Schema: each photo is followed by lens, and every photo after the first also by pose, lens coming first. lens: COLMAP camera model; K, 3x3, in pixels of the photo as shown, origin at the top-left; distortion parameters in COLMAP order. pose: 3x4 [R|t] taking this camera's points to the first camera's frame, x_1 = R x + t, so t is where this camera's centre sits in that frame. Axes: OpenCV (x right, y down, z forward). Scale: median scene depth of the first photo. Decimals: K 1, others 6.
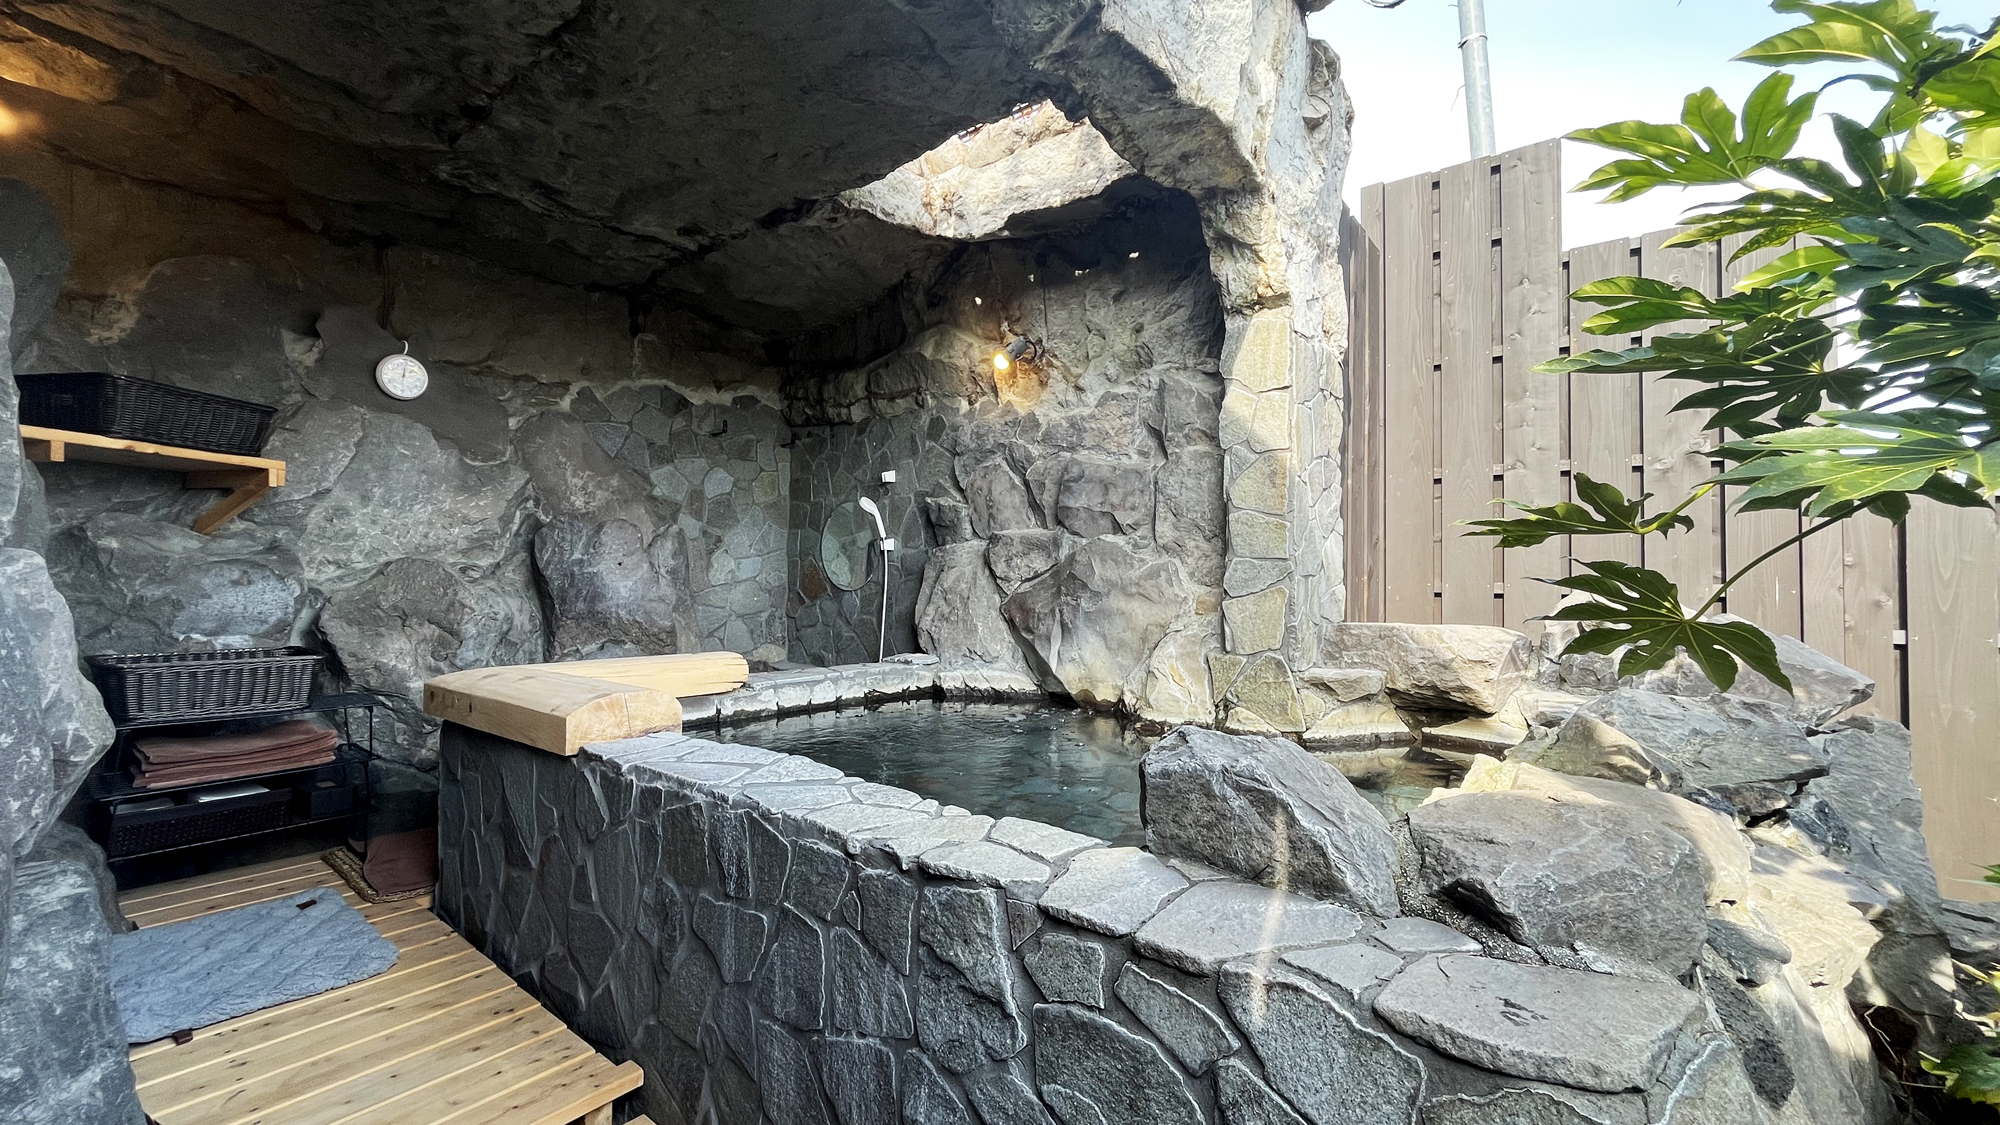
lens RADIAL K [[795.9, 0, 1000.9], [0, 795.9, 564.2], [0, 0, 1]] dist [-0.003314, -0.000392]
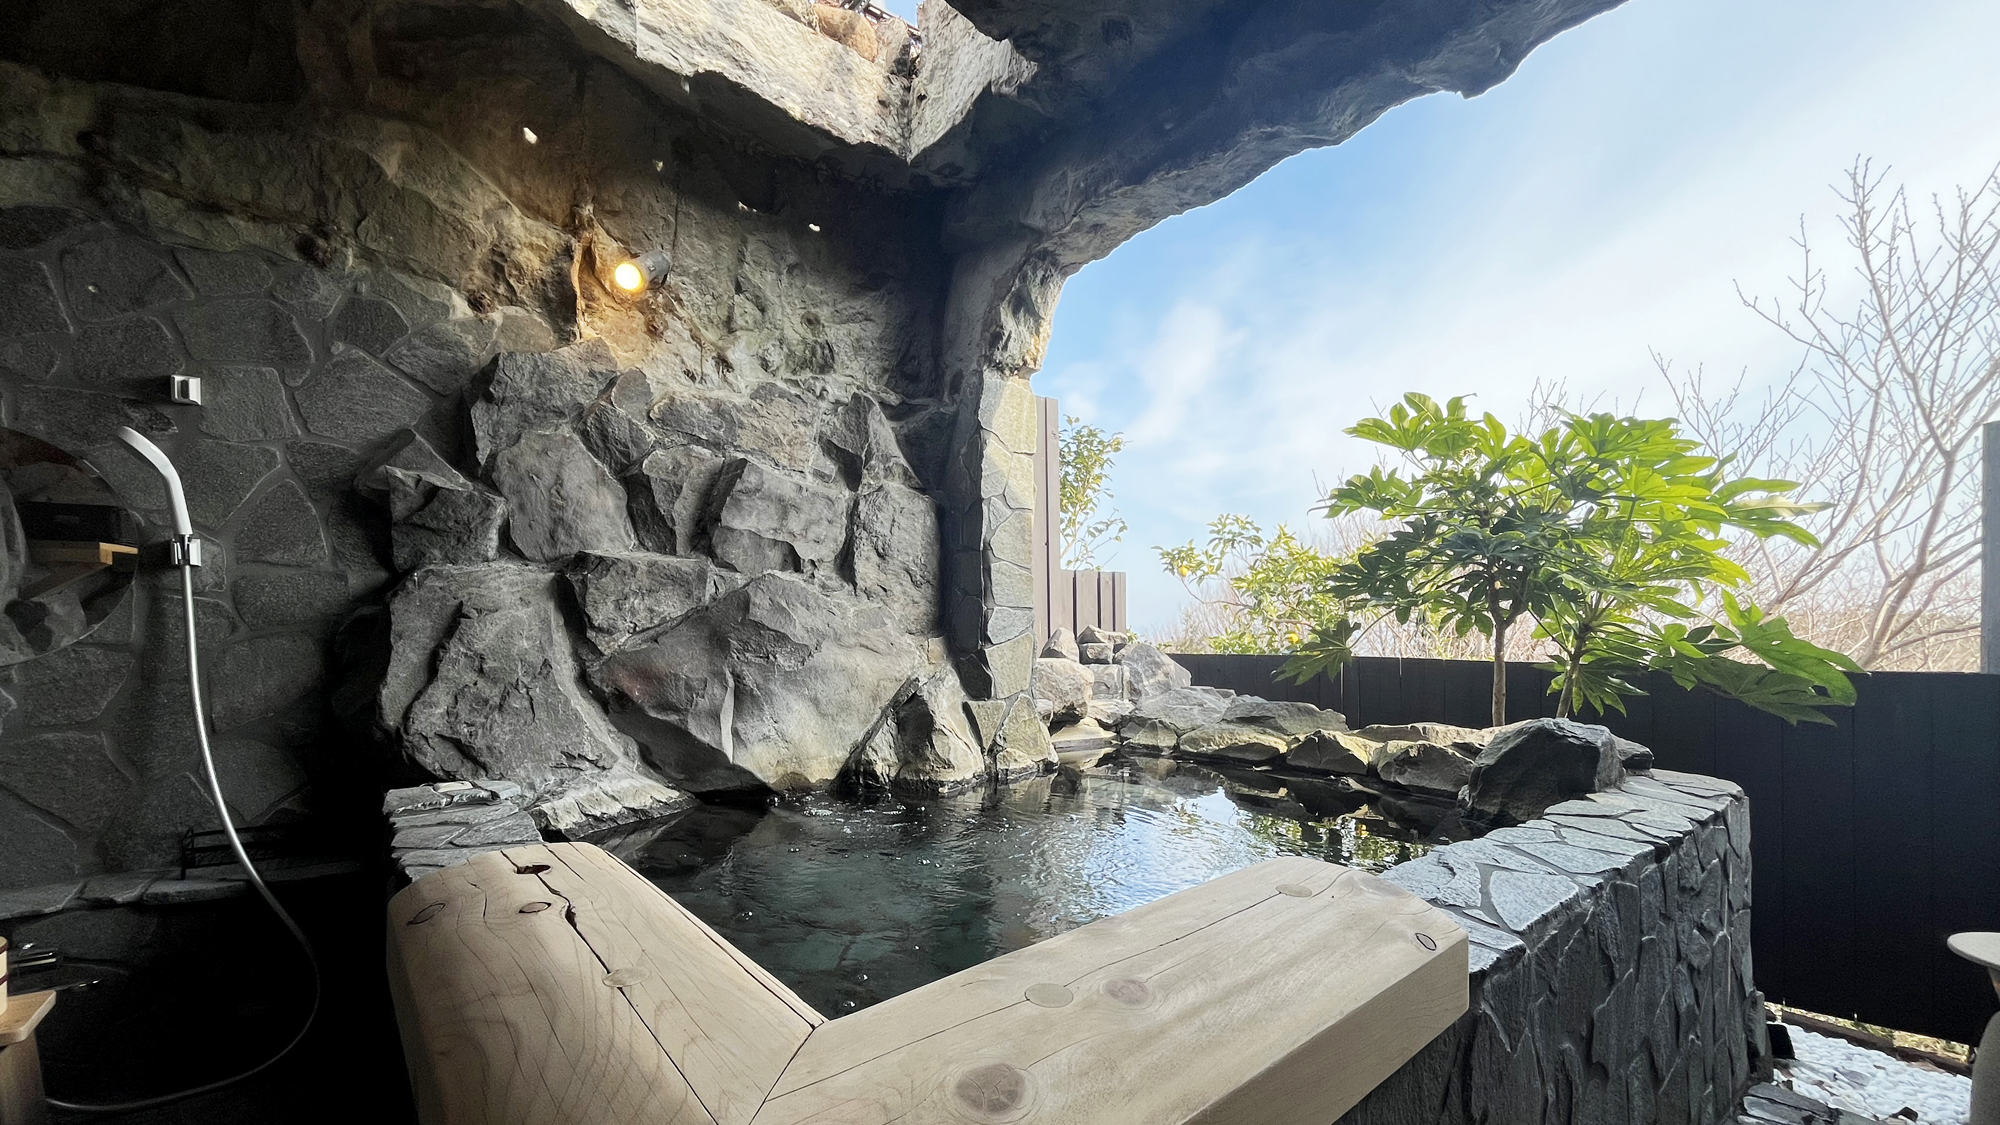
lens RADIAL K [[795.9, 0, 992.3], [0, 795.9, 618.2], [0, 0, 1]] dist [-0.003314, -0.000392]
pose [[0.215322, -0.009198, 0.976500, -0.564148], [-0.019498, 0.999716, 0.013716, -0.005194], [-0.976348, -0.021993, 0.215082, 0.613859]]
